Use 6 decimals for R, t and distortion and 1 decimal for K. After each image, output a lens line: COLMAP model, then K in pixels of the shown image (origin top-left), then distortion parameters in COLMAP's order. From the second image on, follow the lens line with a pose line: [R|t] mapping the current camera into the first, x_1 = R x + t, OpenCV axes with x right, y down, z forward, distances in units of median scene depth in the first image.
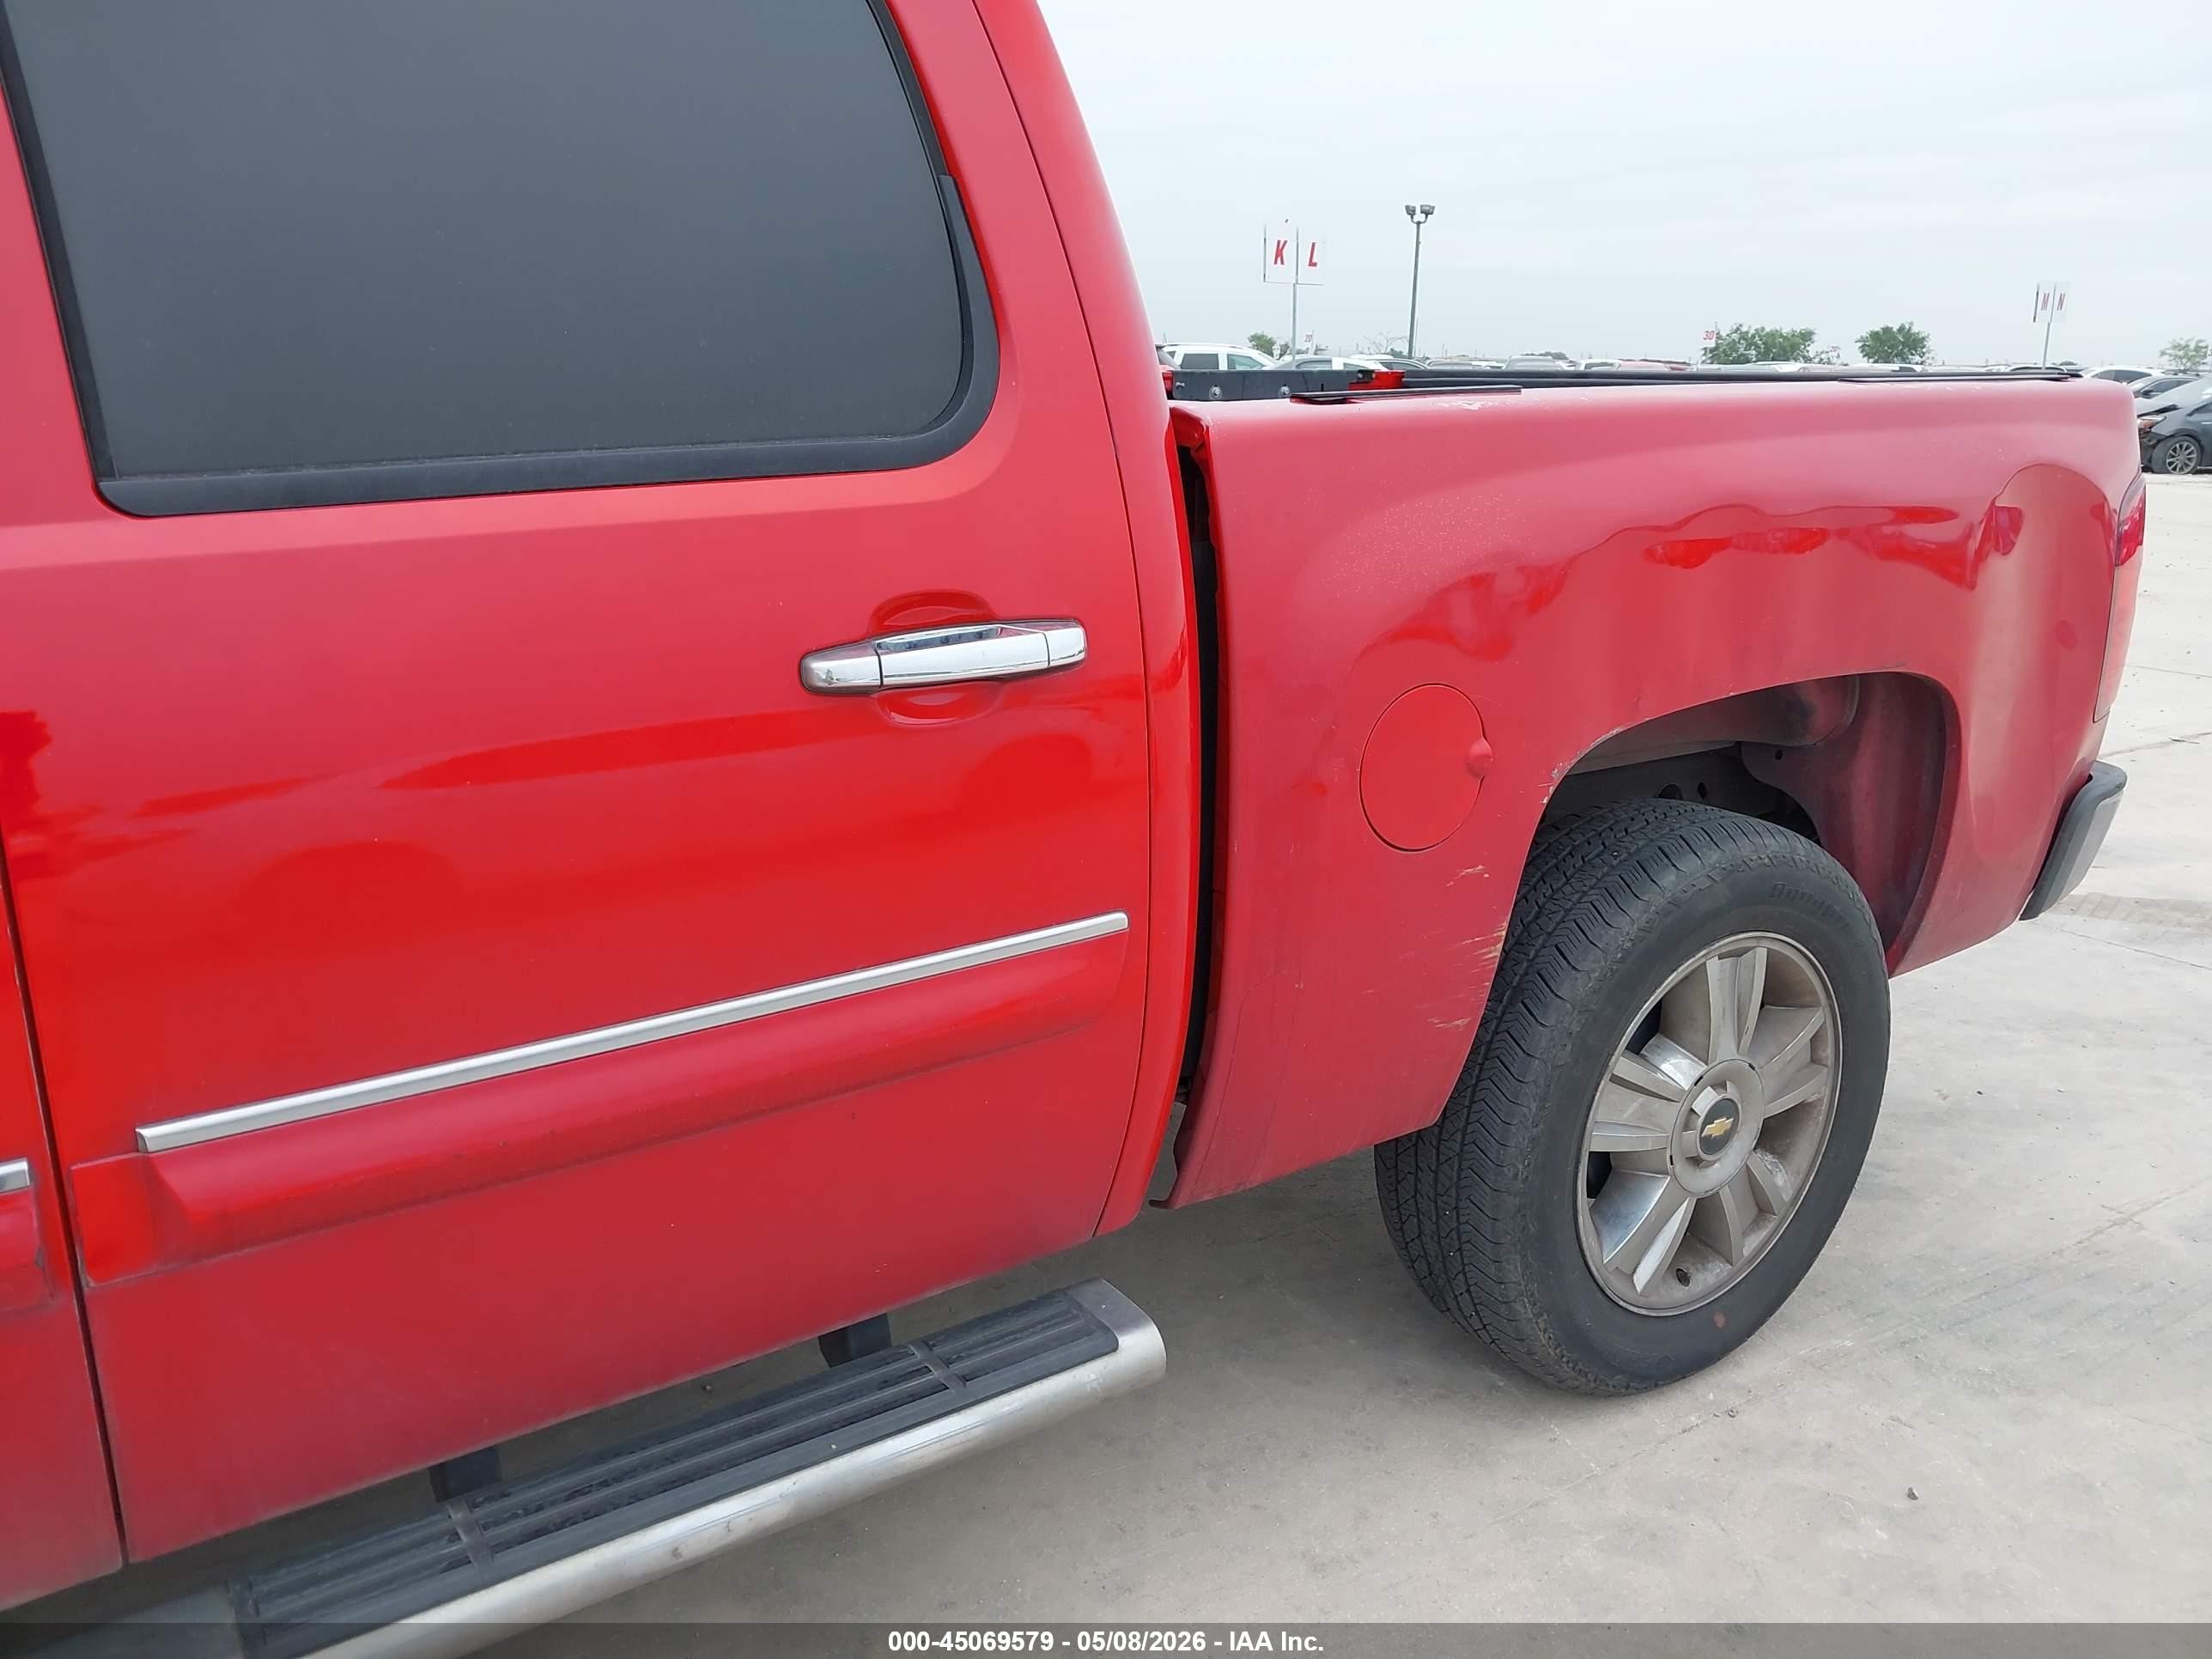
lens RADIAL K [[1761.3, 0, 1115.5], [0, 1761.3, 816.8], [0, 0, 1]] dist [0.028271, -0.031235]
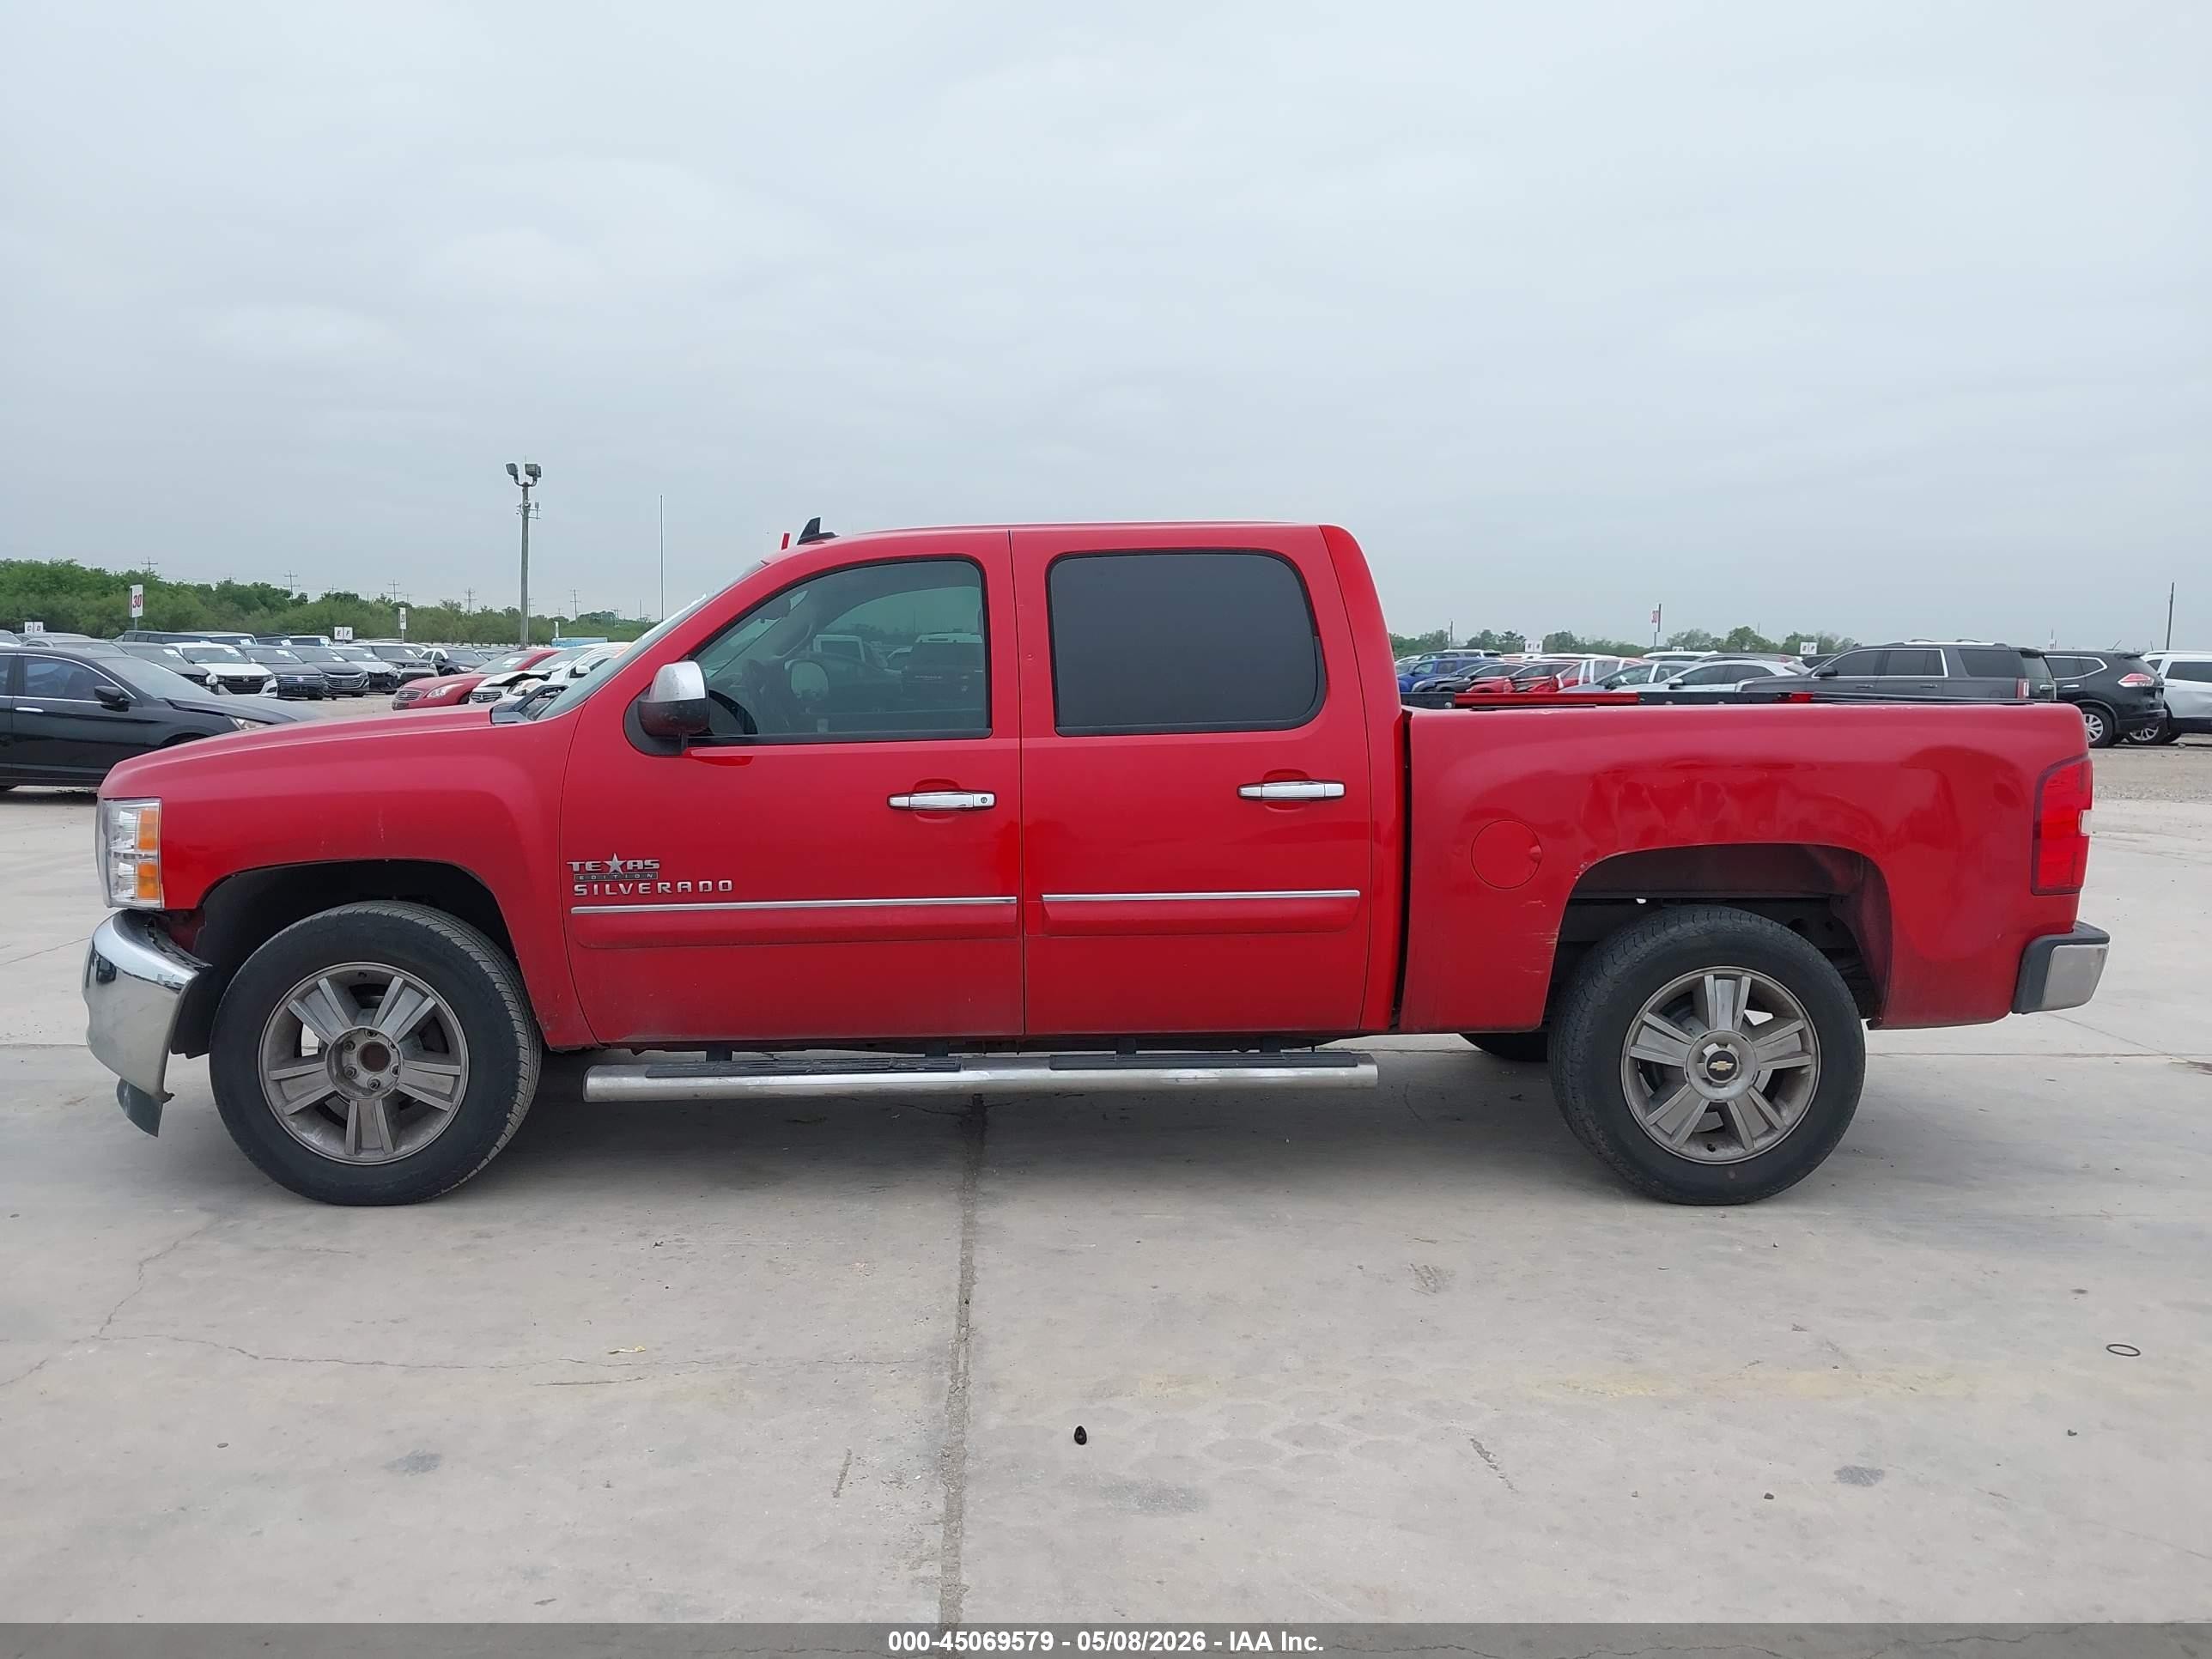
lens RADIAL K [[1761.3, 0, 1103.6], [0, 1761.3, 818.9], [0, 0, 1]] dist [0.028271, -0.031235]
pose [[0.848543, 0.043547, -0.527331, 0.833839], [-0.130337, 0.983102, -0.128544, 0.262684], [0.512822, 0.177806, 0.839880, -1.149738]]
